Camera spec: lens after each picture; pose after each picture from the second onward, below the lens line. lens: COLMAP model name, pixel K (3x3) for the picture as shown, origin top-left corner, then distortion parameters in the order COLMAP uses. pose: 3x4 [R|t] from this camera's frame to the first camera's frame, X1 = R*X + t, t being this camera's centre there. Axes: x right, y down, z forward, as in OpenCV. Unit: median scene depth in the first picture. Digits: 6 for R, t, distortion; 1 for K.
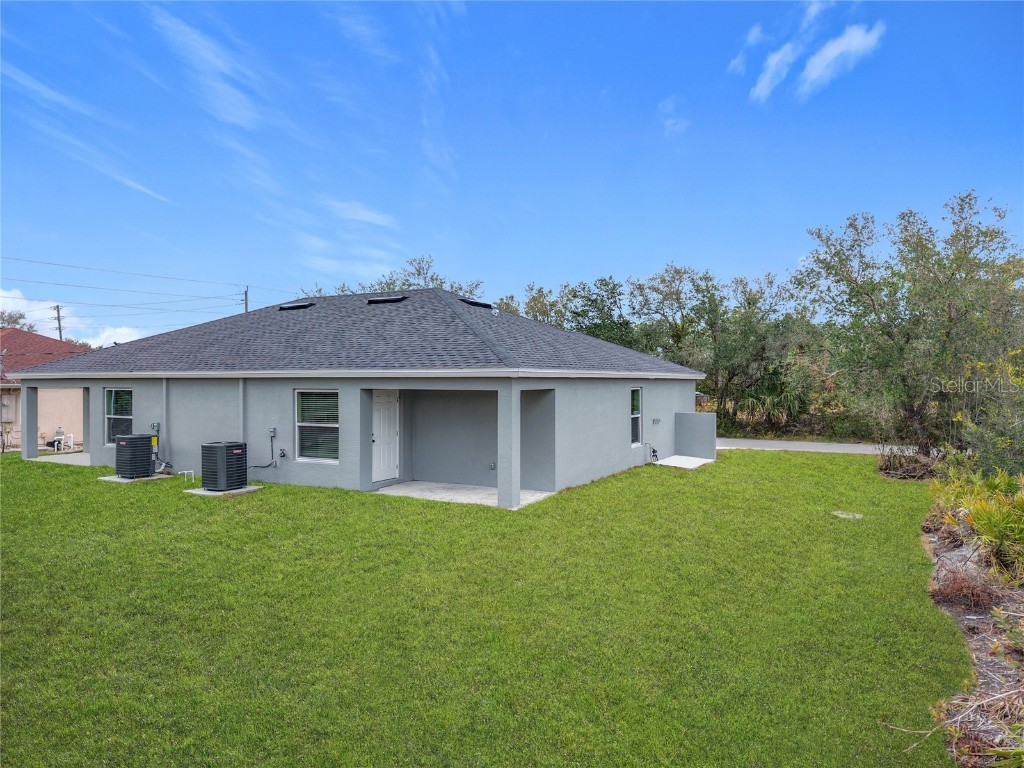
lens RADIAL K [[706.8, 0, 498.0], [0, 706.8, 398.5], [0, 0, 1]] dist [0.008812, -0.002302]
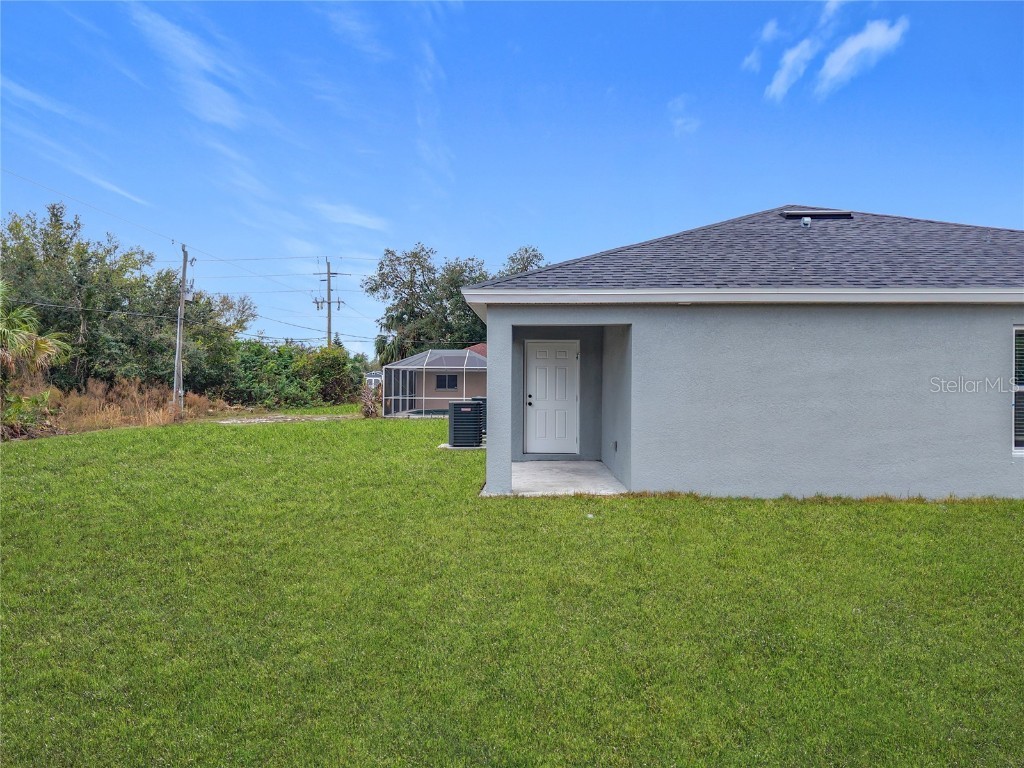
lens RADIAL K [[706.8, 0, 487.3], [0, 706.8, 464.9], [0, 0, 1]] dist [0.008812, -0.002302]
pose [[0.999998, -0.001755, -0.001003, -0.035714], [0.001746, 0.999961, -0.008703, 0.189861], [0.001019, 0.008701, 0.999962, 0.163963]]
